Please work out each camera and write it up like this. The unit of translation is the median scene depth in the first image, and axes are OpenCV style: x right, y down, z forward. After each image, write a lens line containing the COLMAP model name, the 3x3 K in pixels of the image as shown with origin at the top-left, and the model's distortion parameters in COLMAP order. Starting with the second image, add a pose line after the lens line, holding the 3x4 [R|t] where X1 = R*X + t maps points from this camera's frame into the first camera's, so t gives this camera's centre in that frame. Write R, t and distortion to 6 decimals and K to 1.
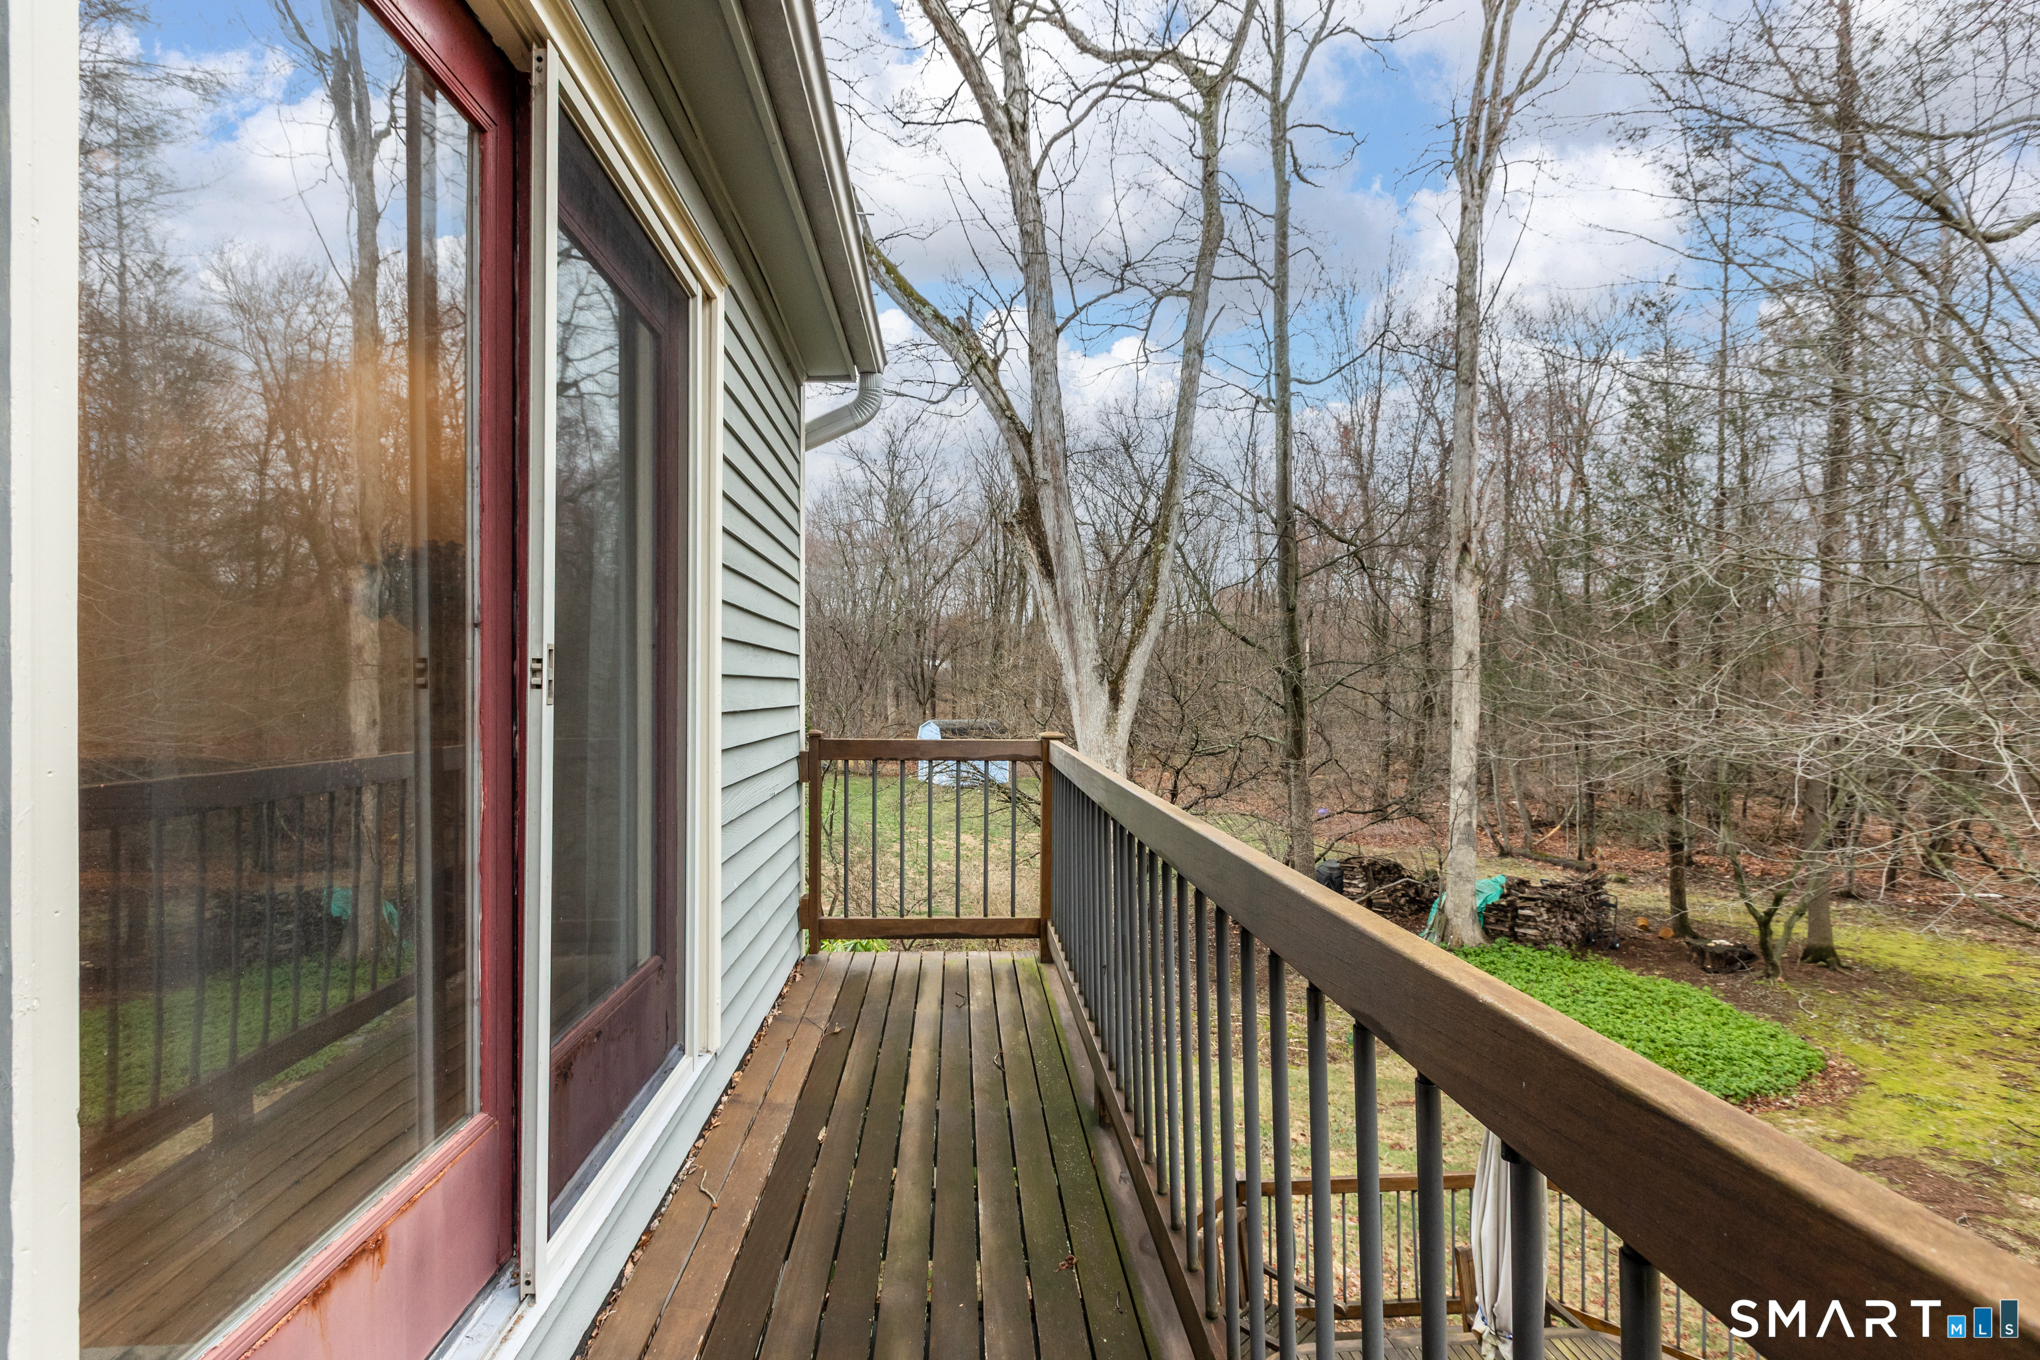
lens RADIAL K [[923.7, 0, 1015.2], [0, 923.7, 683.2], [0, 0, 1]] dist [0.005909, 0.000100]
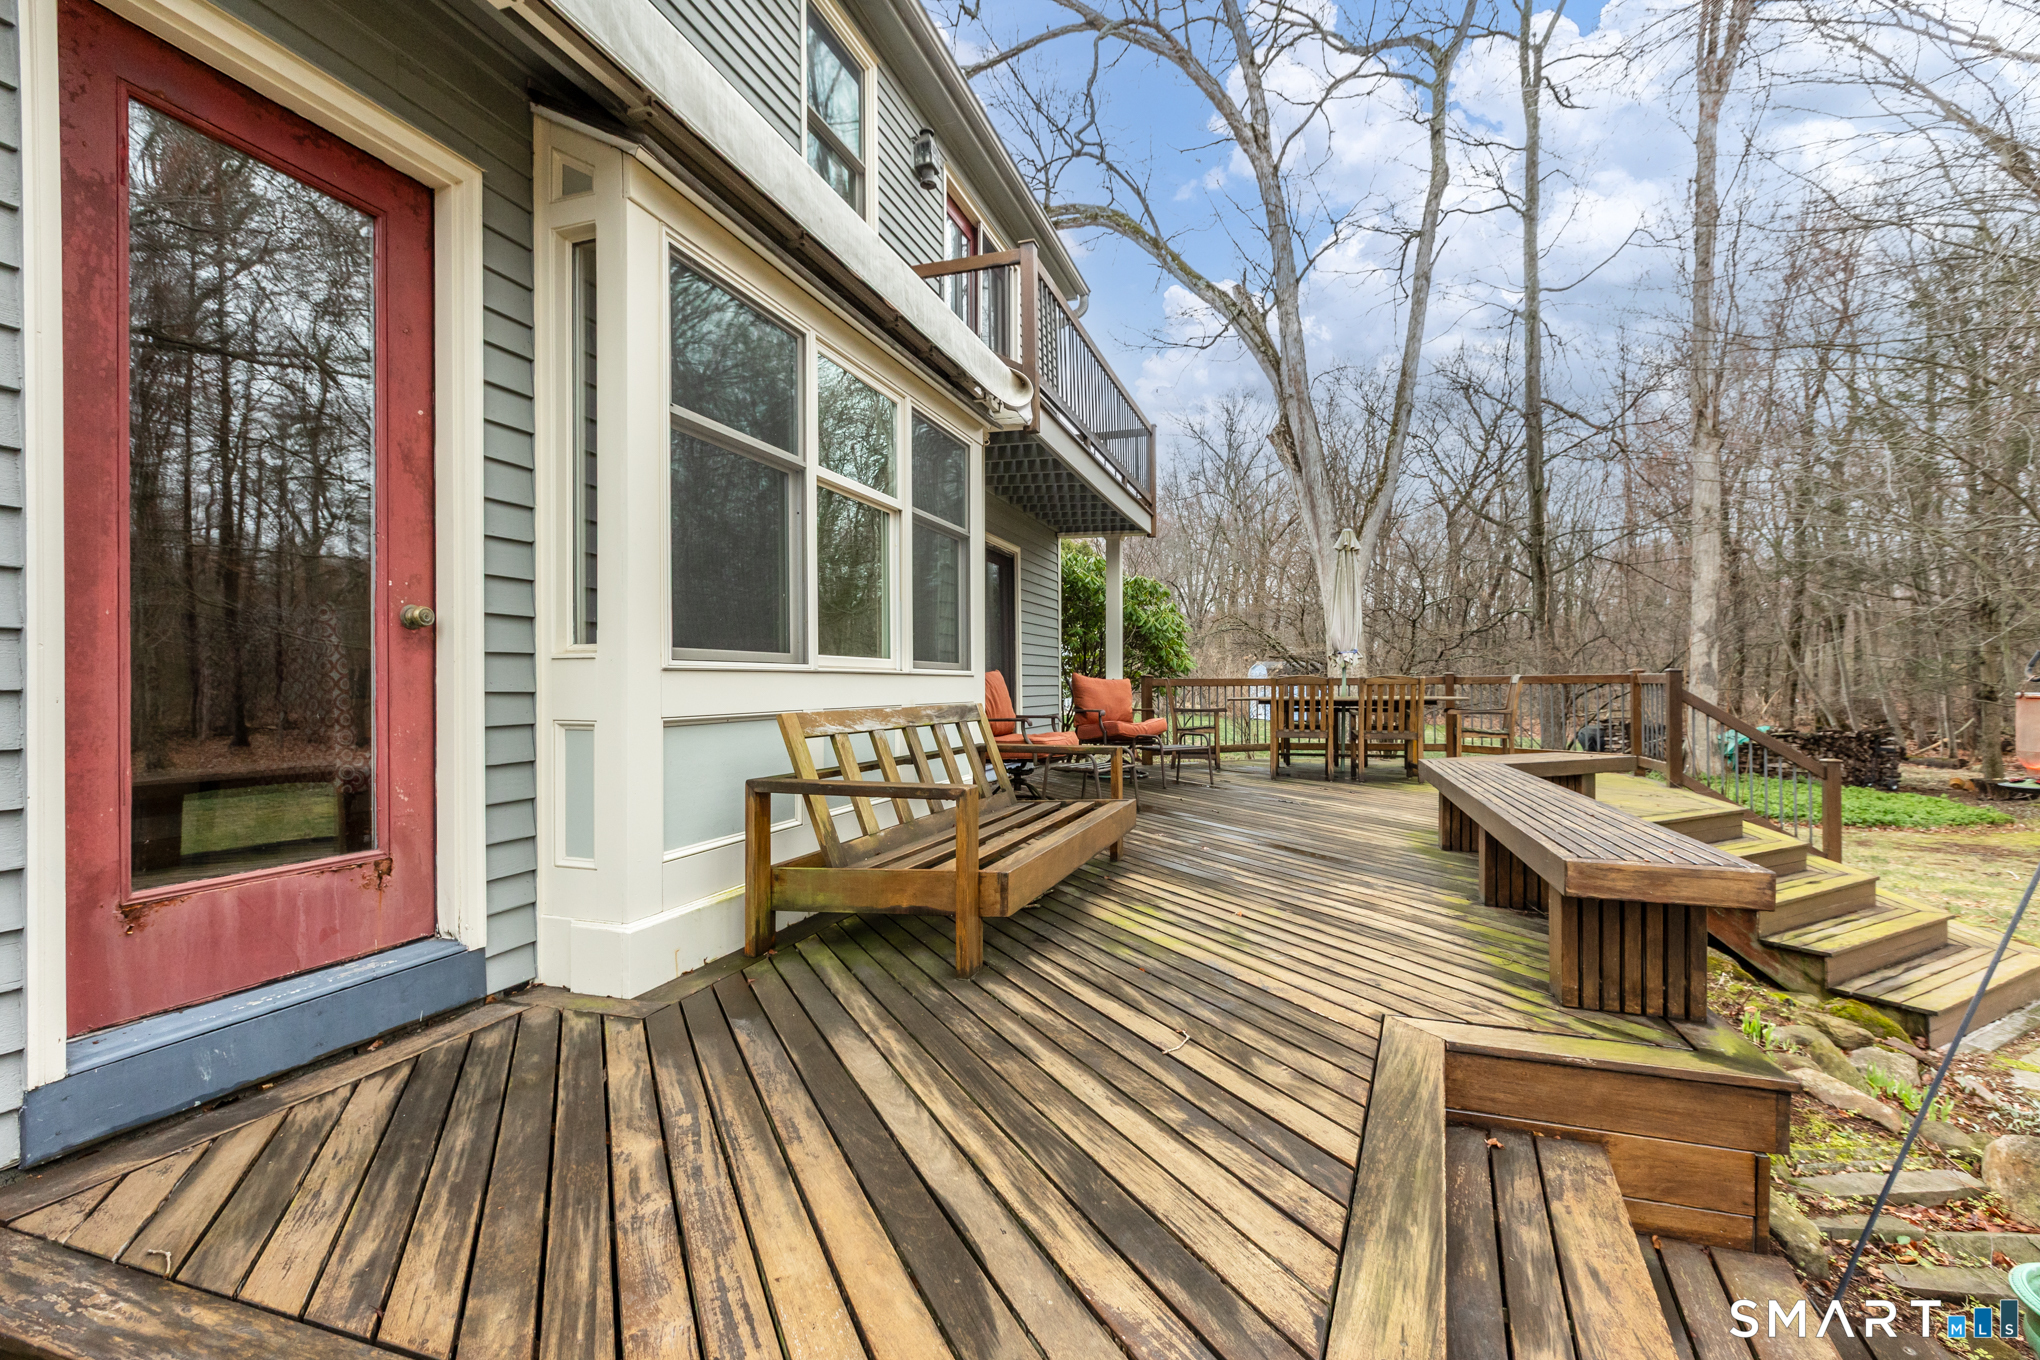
lens RADIAL K [[923.7, 0, 1014.2], [0, 923.7, 683.5], [0, 0, 1]] dist [0.005909, 0.000100]
pose [[0.925556, -0.007594, -0.378535, 0.162599], [0.007262, 0.999971, -0.002306, 0.192740], [0.378541, -0.000614, 0.925584, -0.375545]]
